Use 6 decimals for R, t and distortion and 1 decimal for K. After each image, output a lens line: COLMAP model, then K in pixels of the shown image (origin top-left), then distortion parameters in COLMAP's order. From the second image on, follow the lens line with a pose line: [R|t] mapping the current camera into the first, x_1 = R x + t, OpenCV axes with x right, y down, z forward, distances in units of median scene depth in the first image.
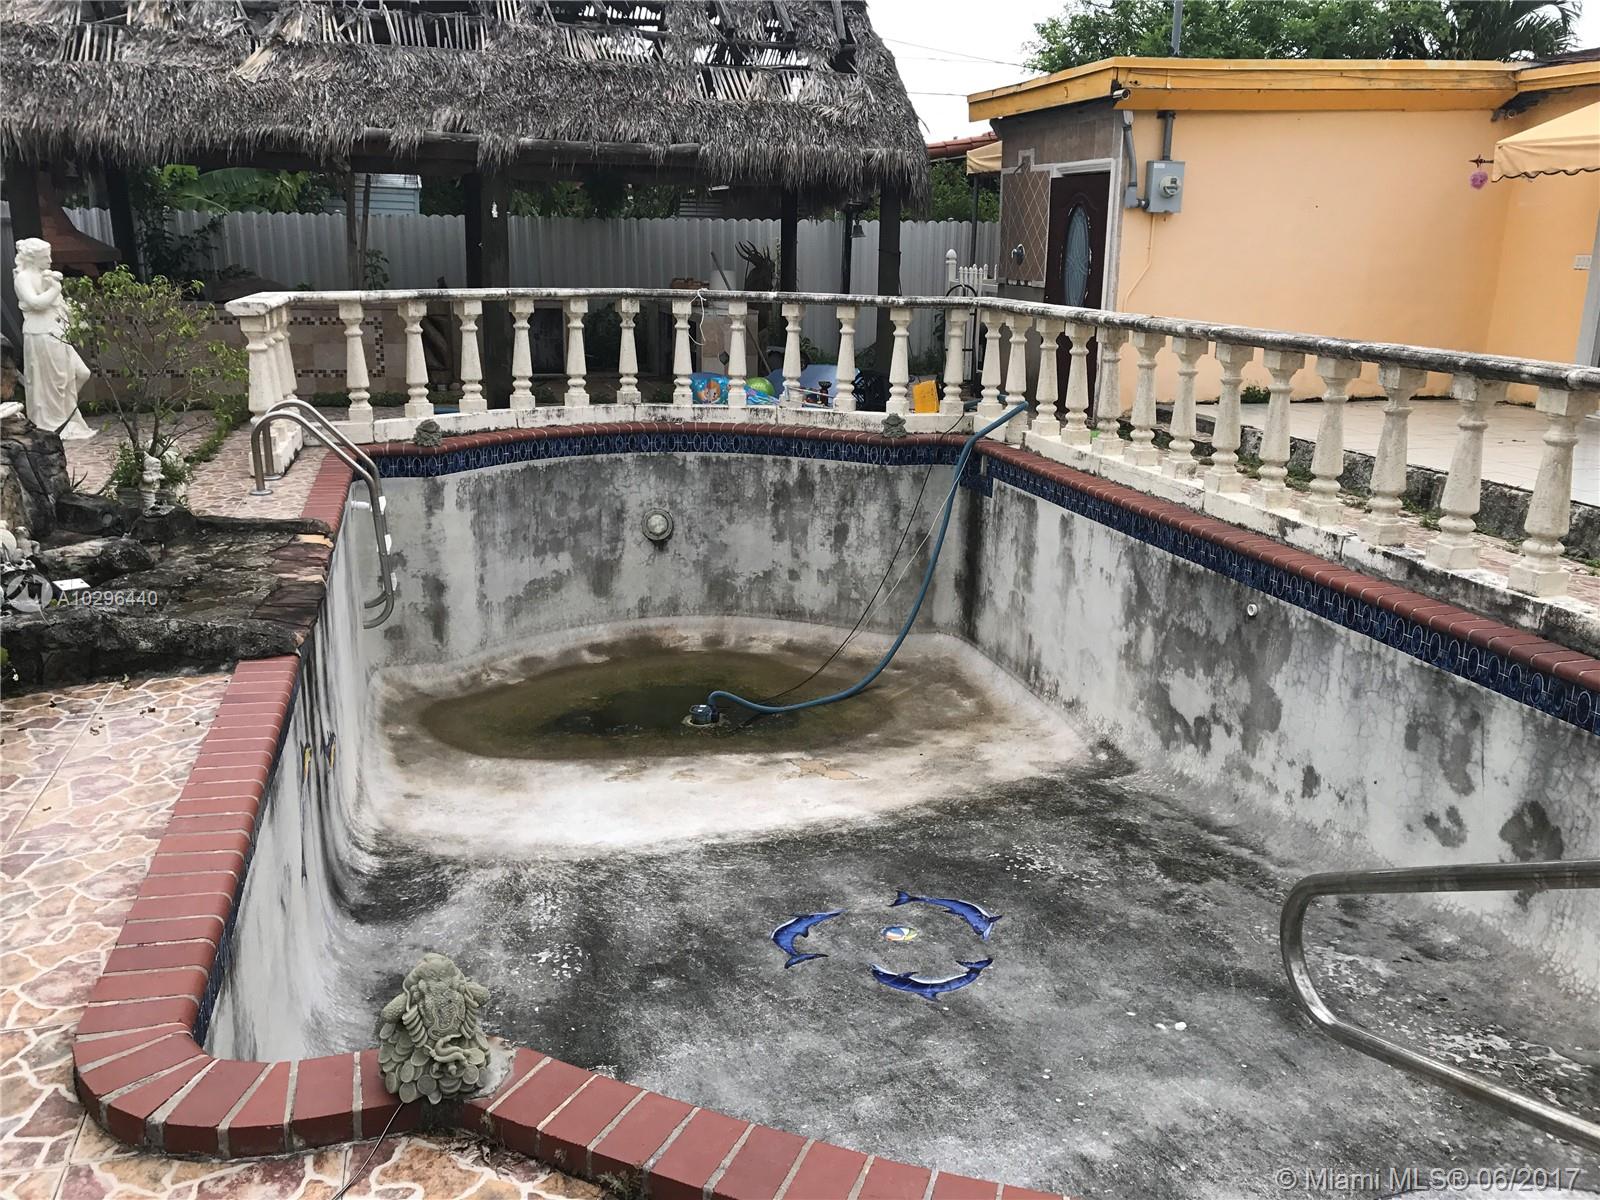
lens RADIAL K [[1317.8, 0, 786.2], [0, 1317.8, 600.7], [0, 0, 1]] dist [0.018751, -0.006869]
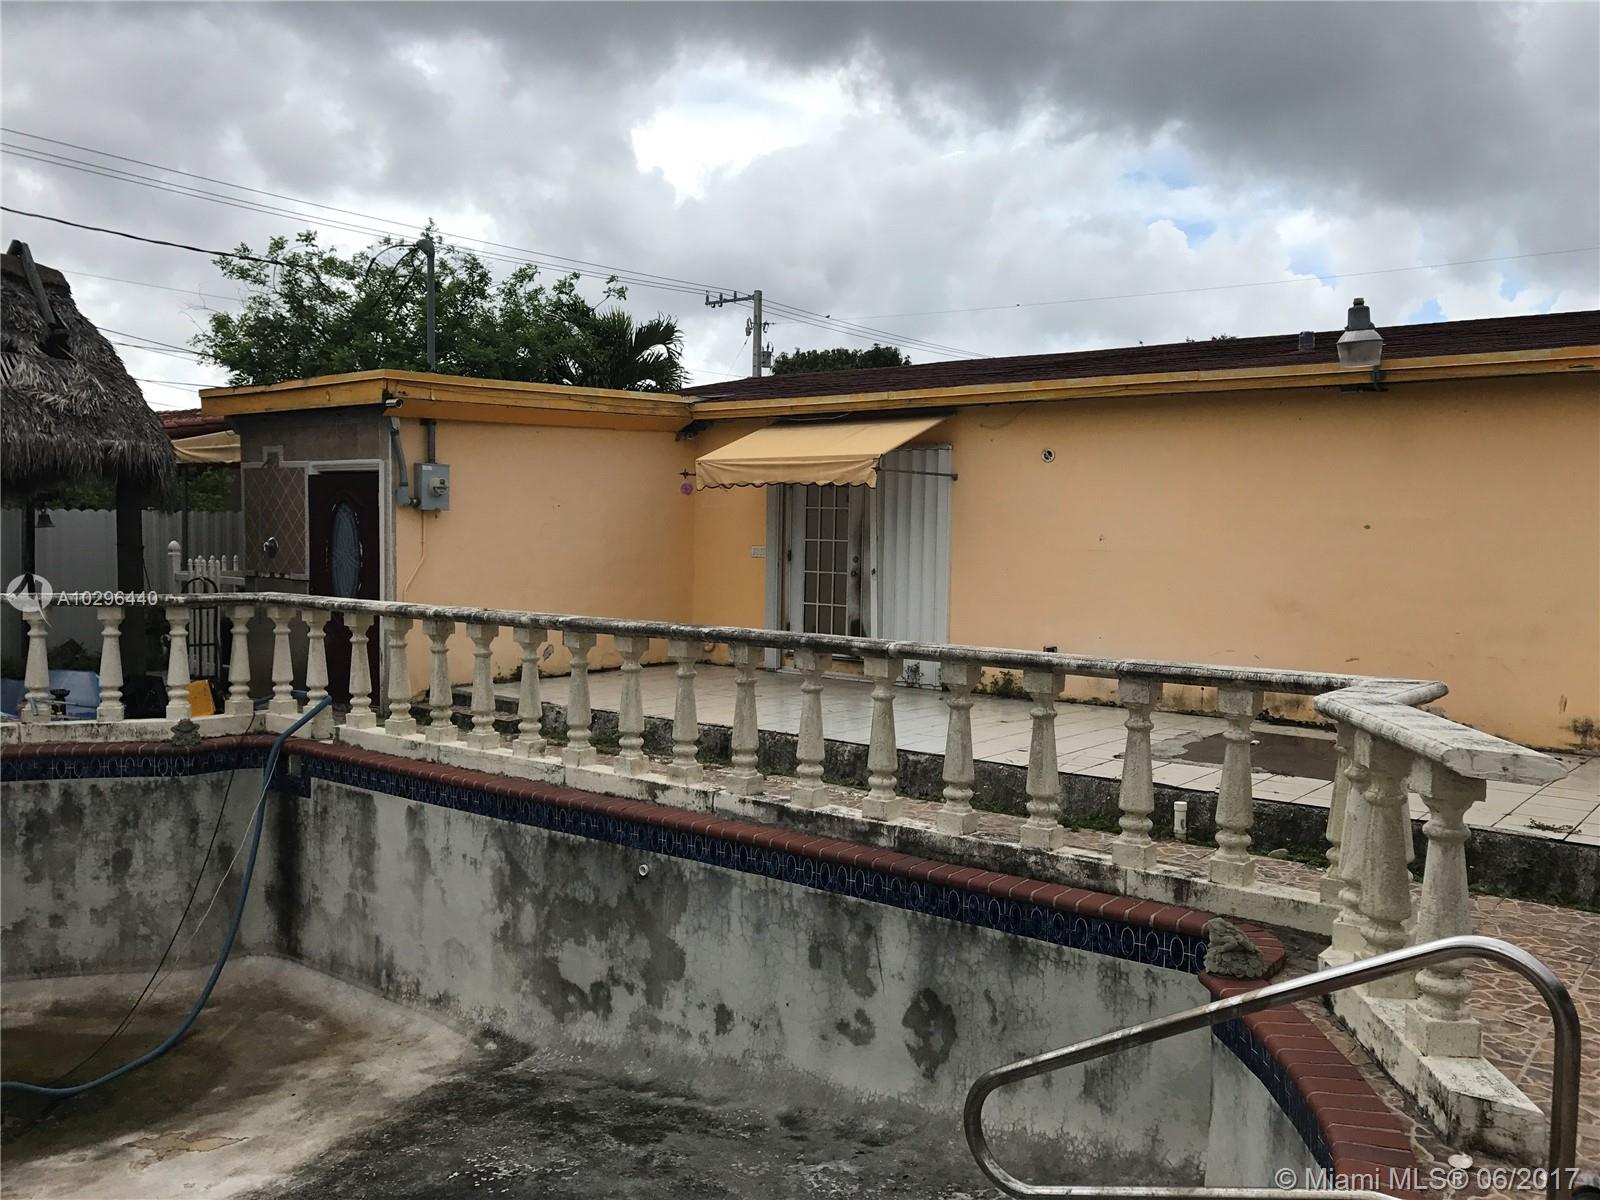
lens RADIAL K [[1317.8, 0, 806.2], [0, 1317.8, 584.9], [0, 0, 1]] dist [0.018751, -0.006869]
pose [[0.791293, -0.027174, 0.610834, -0.146028], [0.157989, 0.974173, -0.161326, -0.018467], [-0.590674, 0.224161, 0.775149, 0.015313]]
